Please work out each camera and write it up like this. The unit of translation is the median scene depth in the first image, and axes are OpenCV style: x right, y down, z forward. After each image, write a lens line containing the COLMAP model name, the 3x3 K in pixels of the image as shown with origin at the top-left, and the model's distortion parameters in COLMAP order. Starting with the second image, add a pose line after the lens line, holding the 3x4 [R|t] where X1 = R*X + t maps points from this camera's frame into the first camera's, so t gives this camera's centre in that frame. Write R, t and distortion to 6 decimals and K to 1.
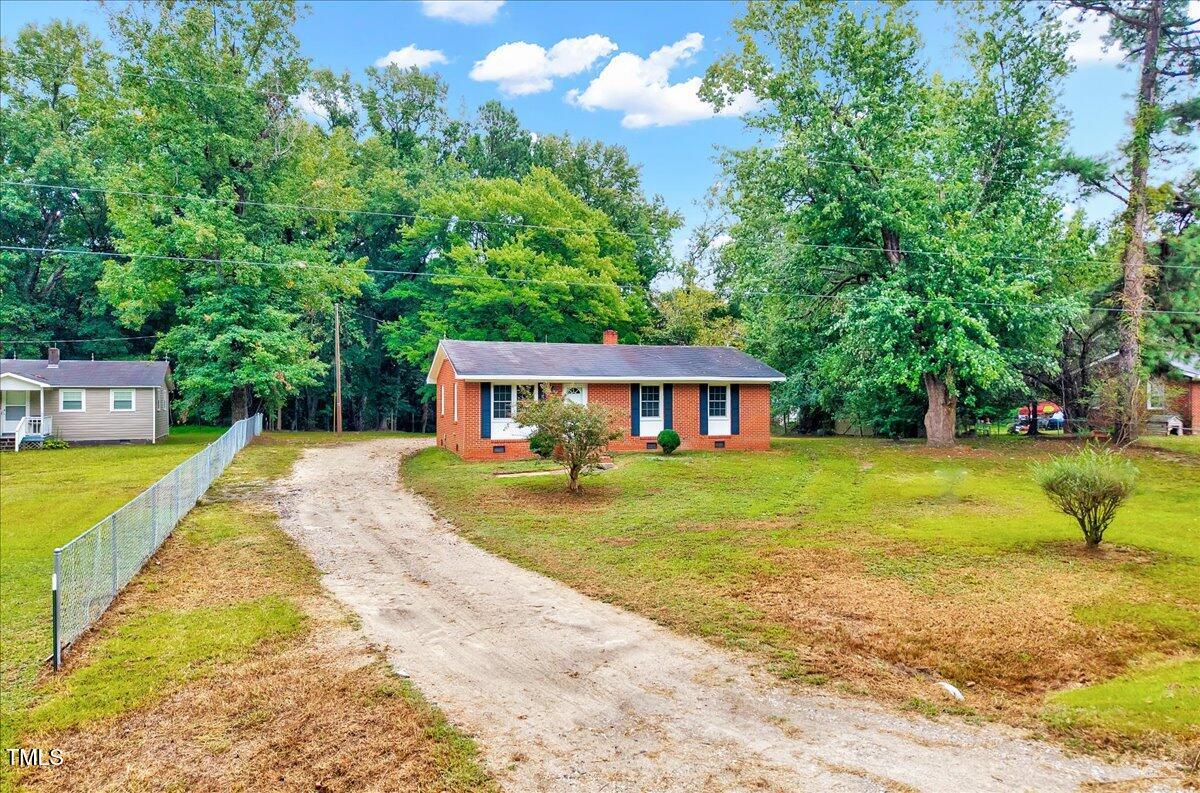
lens RADIAL K [[803.2, 0, 592.2], [0, 803.2, 393.9], [0, 0, 1]] dist [0.017754, -0.011650]
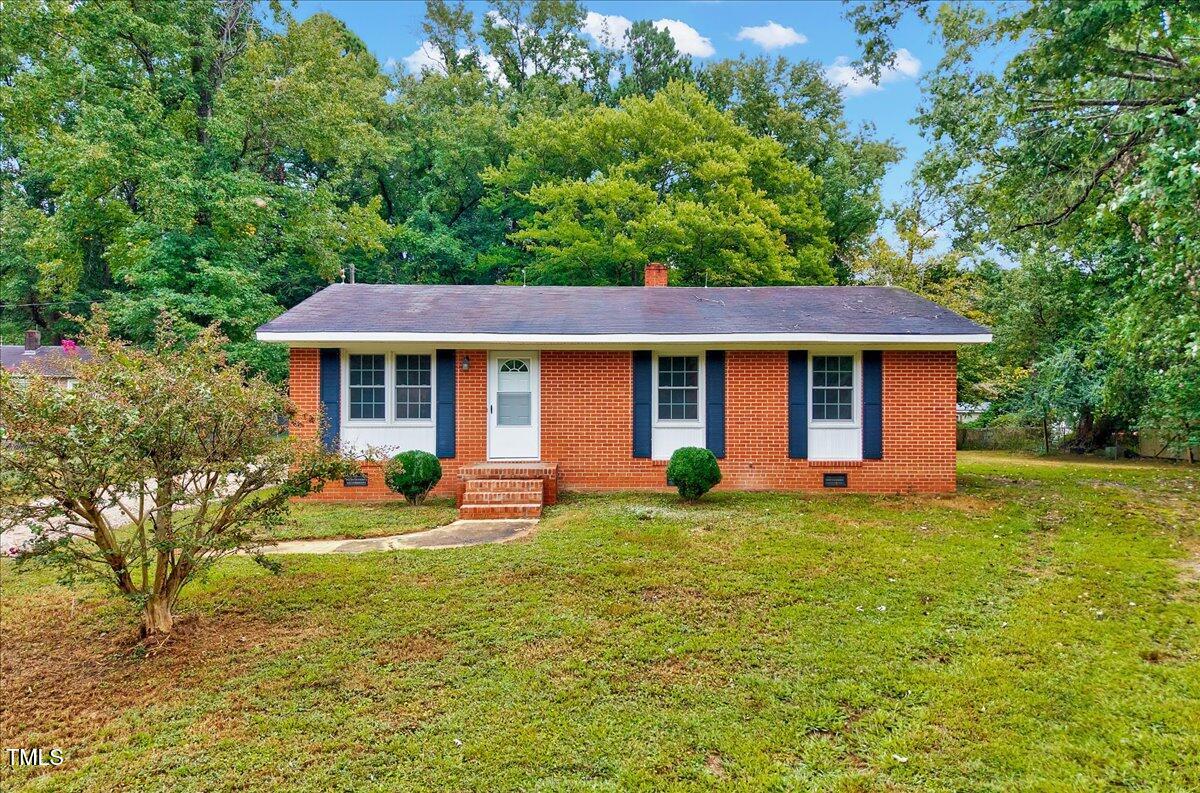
lens RADIAL K [[803.2, 0, 608.8], [0, 803.2, 396.7], [0, 0, 1]] dist [0.017754, -0.011650]
pose [[0.953307, 0.000468, -0.302001, 0.174047], [-0.001996, 0.999987, -0.004749, 0.016667], [0.301995, 0.005130, 0.953296, 0.510001]]
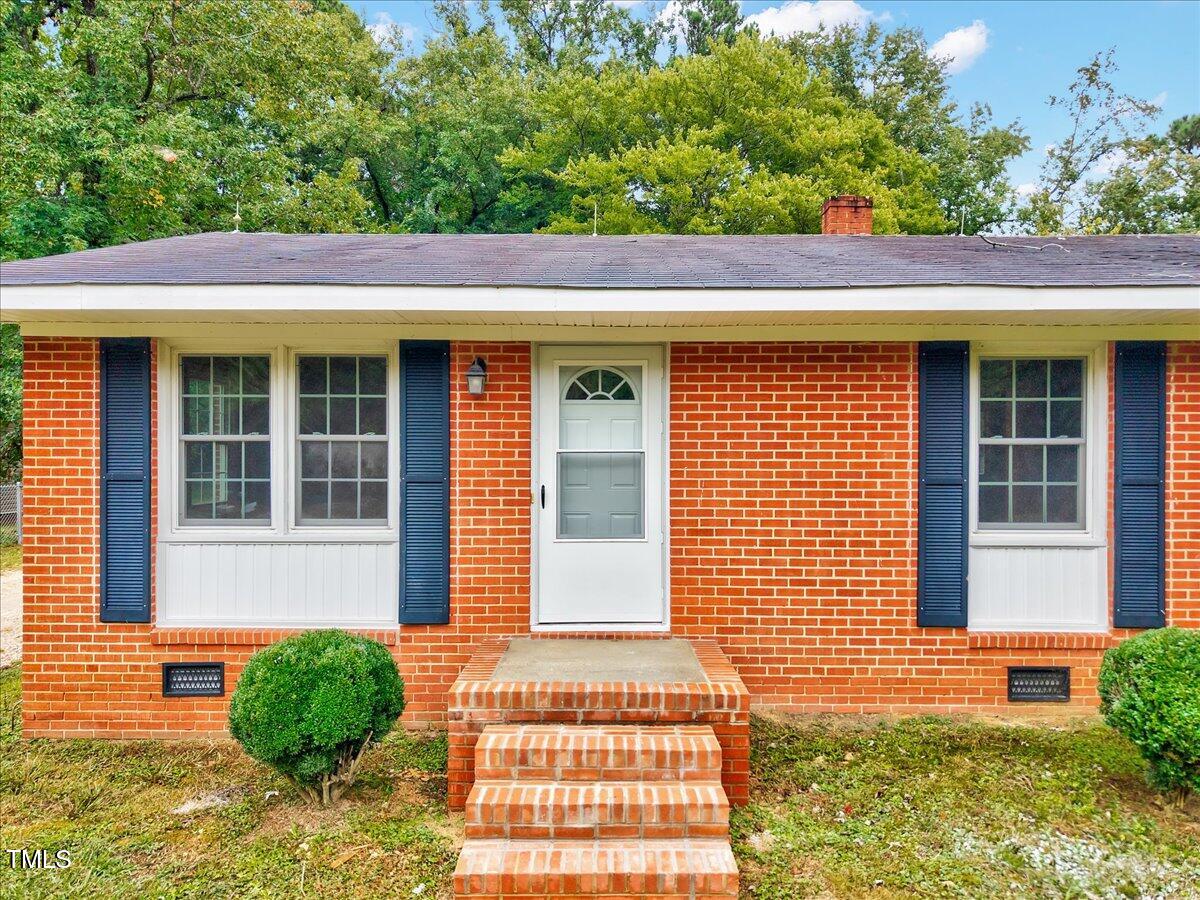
lens RADIAL K [[815.9, 0, 602.9], [0, 815.9, 459.2], [0, 0, 1]] dist [-0.007468, -0.001347]
pose [[0.944840, 0.007189, -0.327454, 0.039769], [-0.003248, 0.999916, 0.012582, 0.011179], [0.327517, -0.010824, 0.944783, 0.767884]]
